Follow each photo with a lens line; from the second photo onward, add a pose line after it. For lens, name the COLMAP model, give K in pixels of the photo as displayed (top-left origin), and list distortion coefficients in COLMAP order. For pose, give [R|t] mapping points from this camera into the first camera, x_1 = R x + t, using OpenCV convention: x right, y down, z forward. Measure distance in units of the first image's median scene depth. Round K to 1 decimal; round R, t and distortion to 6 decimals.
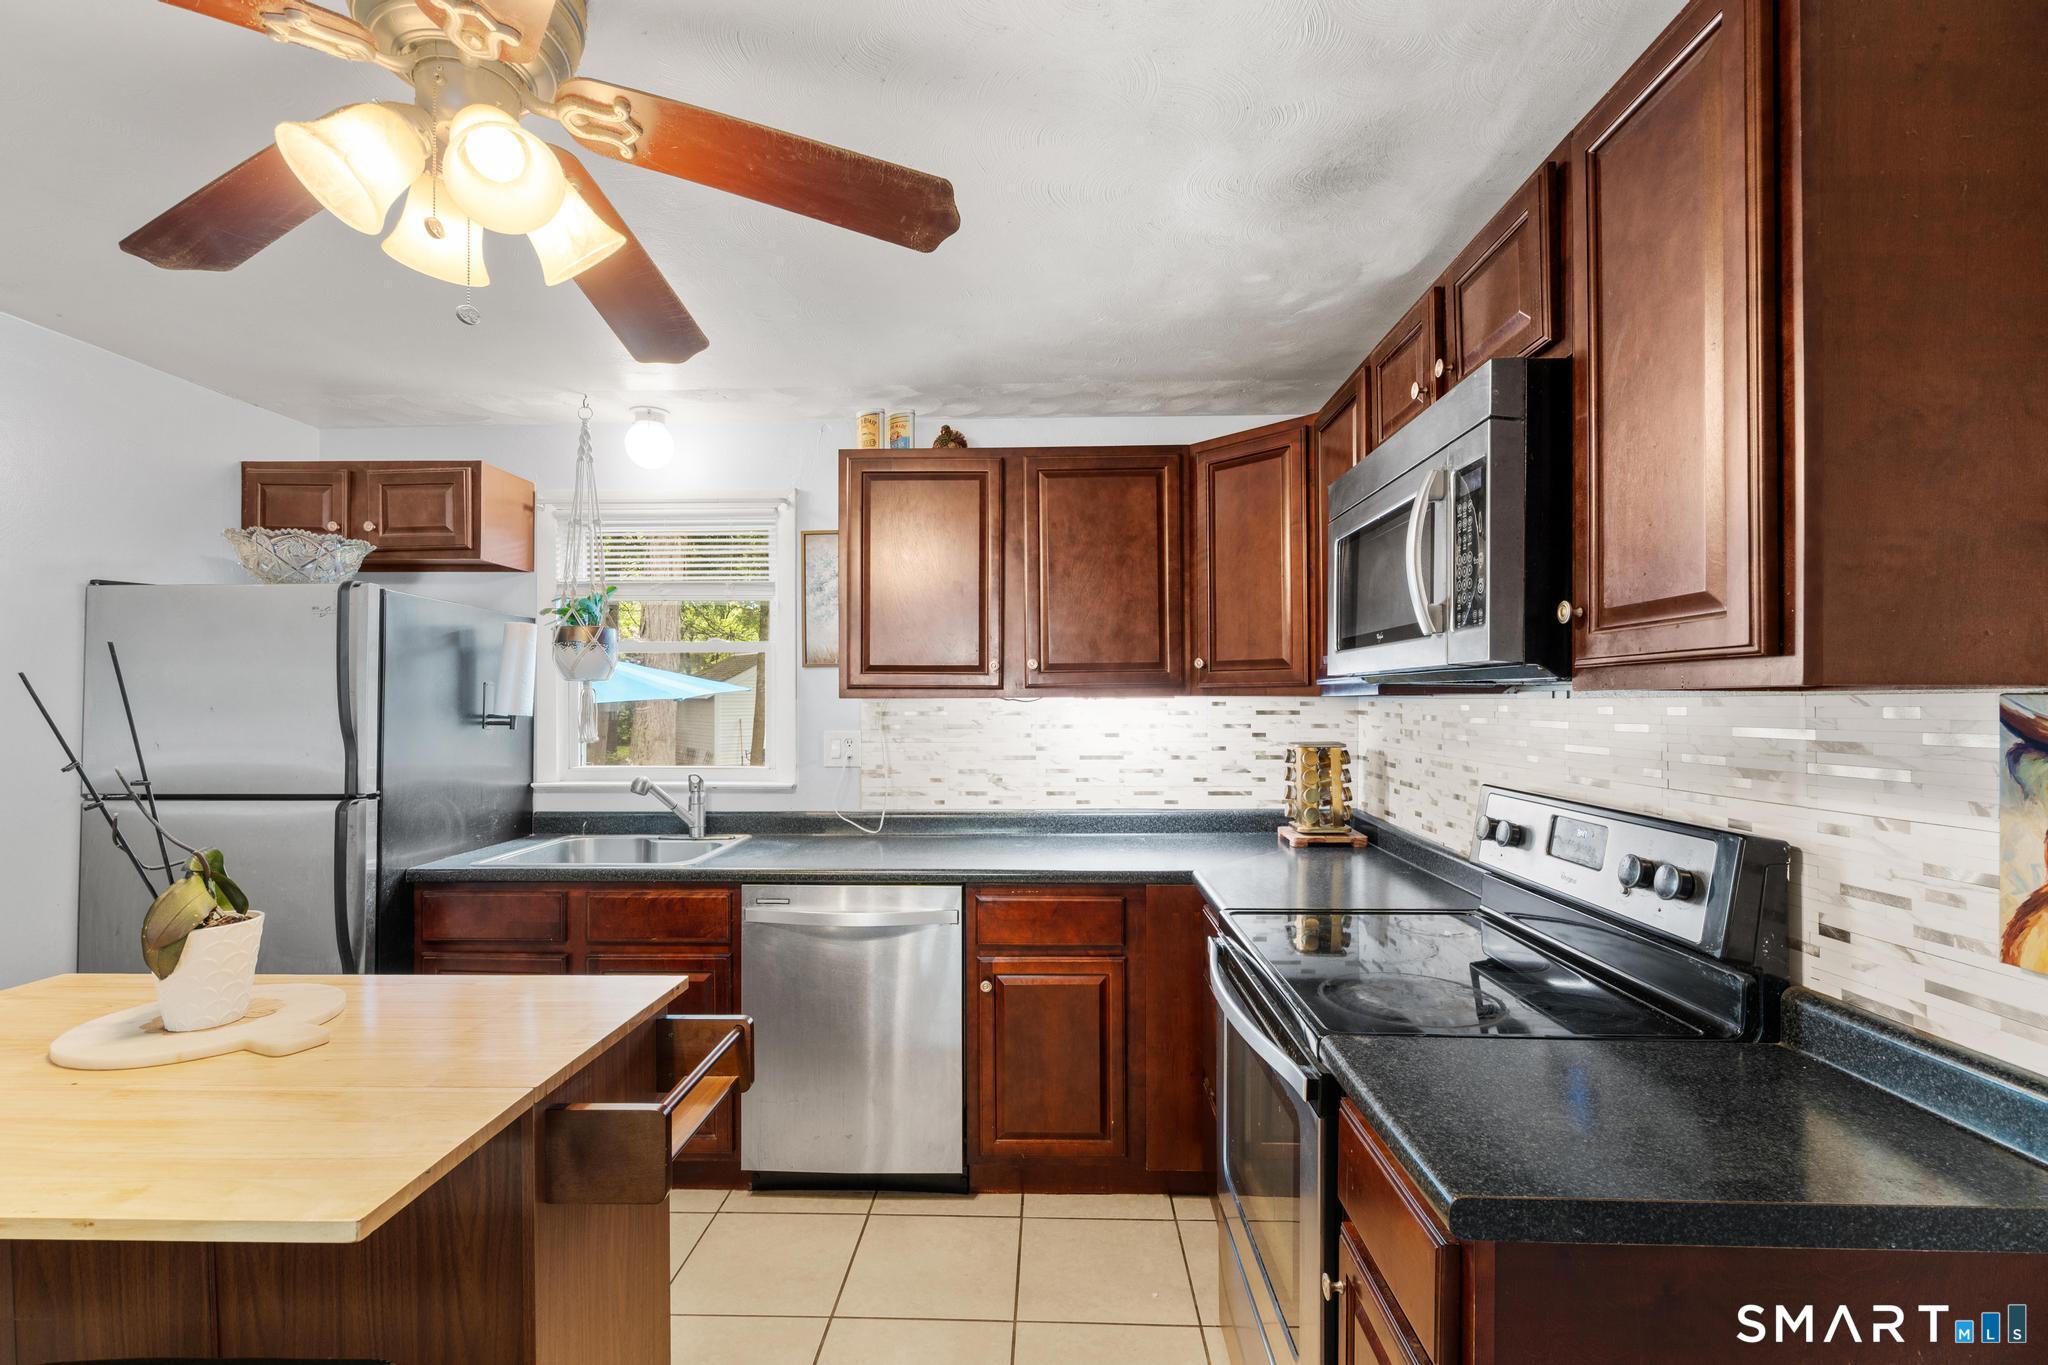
lens RADIAL K [[925.4, 0, 1042.6], [0, 925.4, 691.3], [0, 0, 1]] dist [-0.011848, 0.004756]
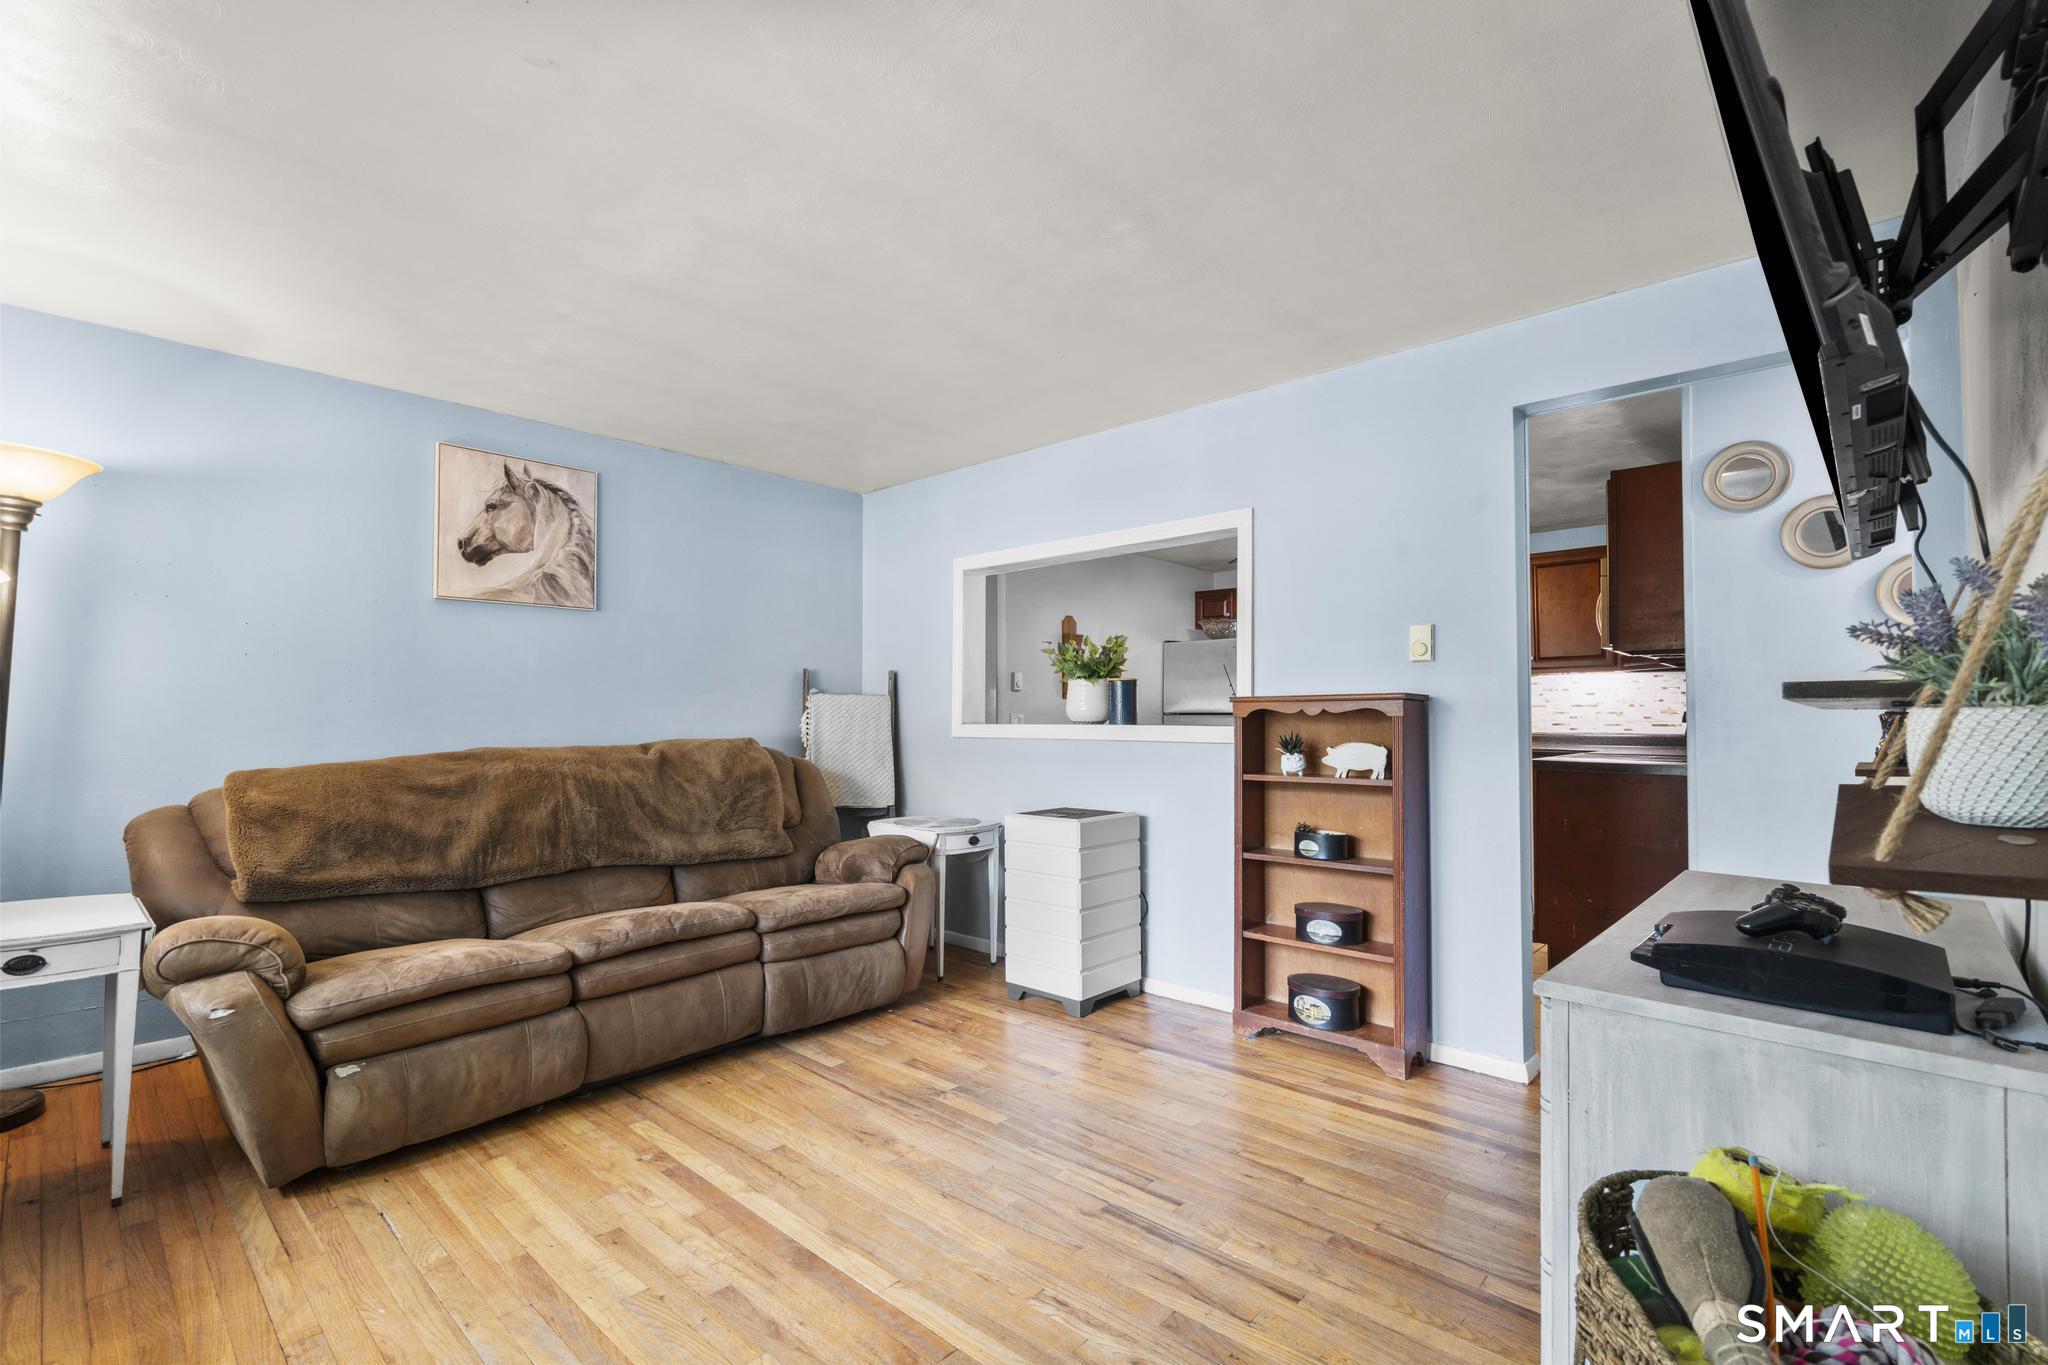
lens RADIAL K [[925.4, 0, 1008.0], [0, 925.4, 685.9], [0, 0, 1]] dist [-0.011848, 0.004756]
pose [[0.746697, -0.014835, -0.664999, 0.491586], [-0.000103, 0.999749, -0.022418, 0.081761], [0.665164, 0.016808, 0.746508, -1.338421]]
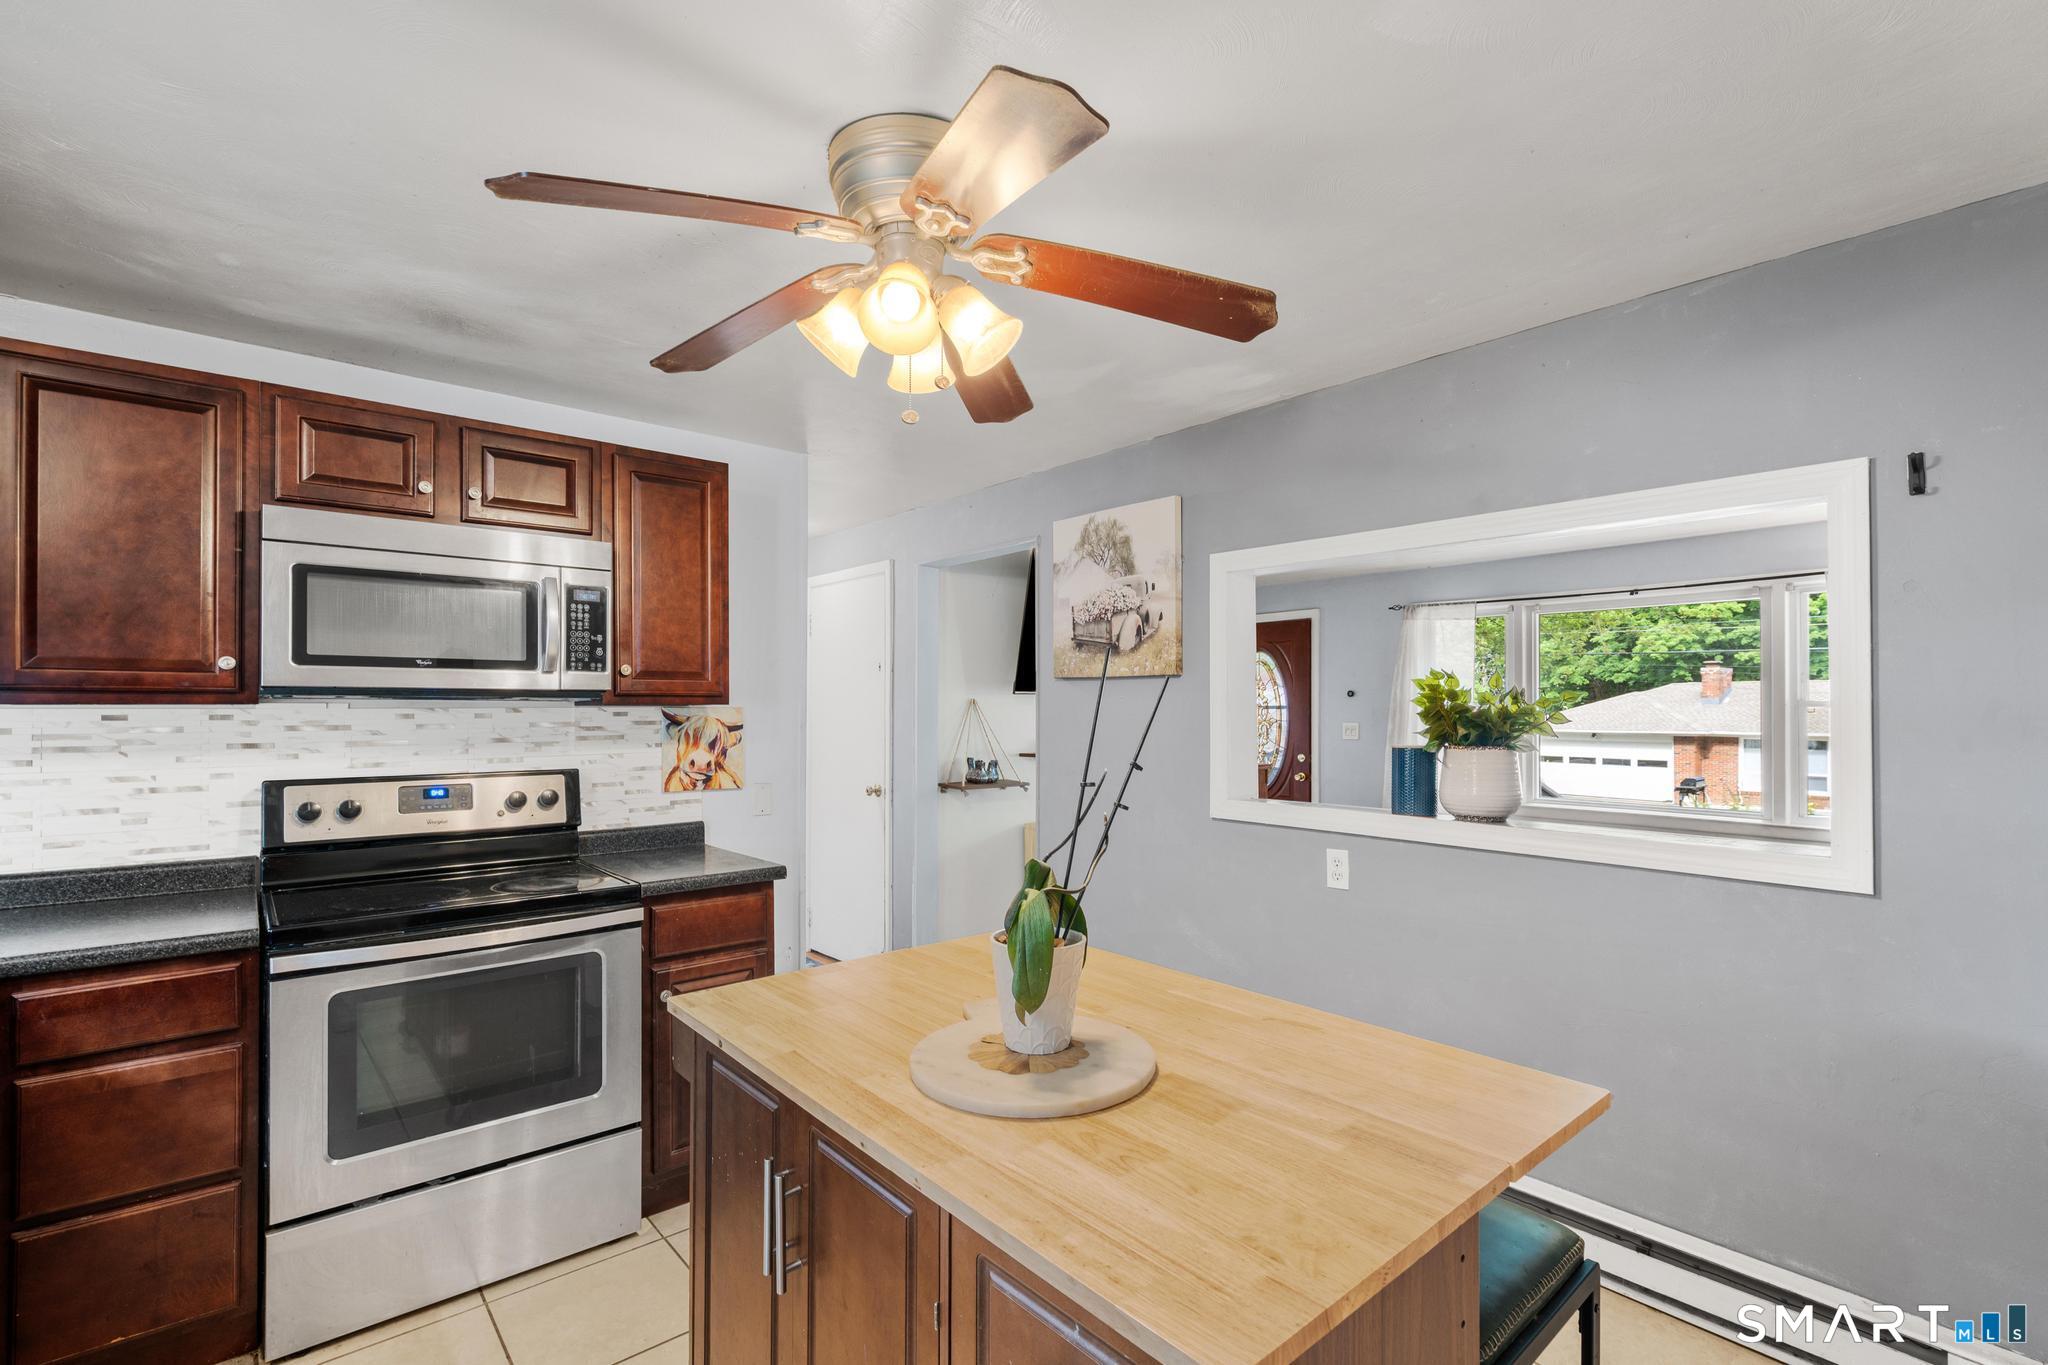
lens RADIAL K [[925.4, 0, 1025.7], [0, 925.4, 704.4], [0, 0, 1]] dist [-0.011848, 0.004756]
pose [[-0.671725, 0.007524, 0.740763, -0.762104], [-0.004210, 0.999893, -0.013974, 0.010806], [-0.740789, -0.012505, -0.671622, 0.776687]]
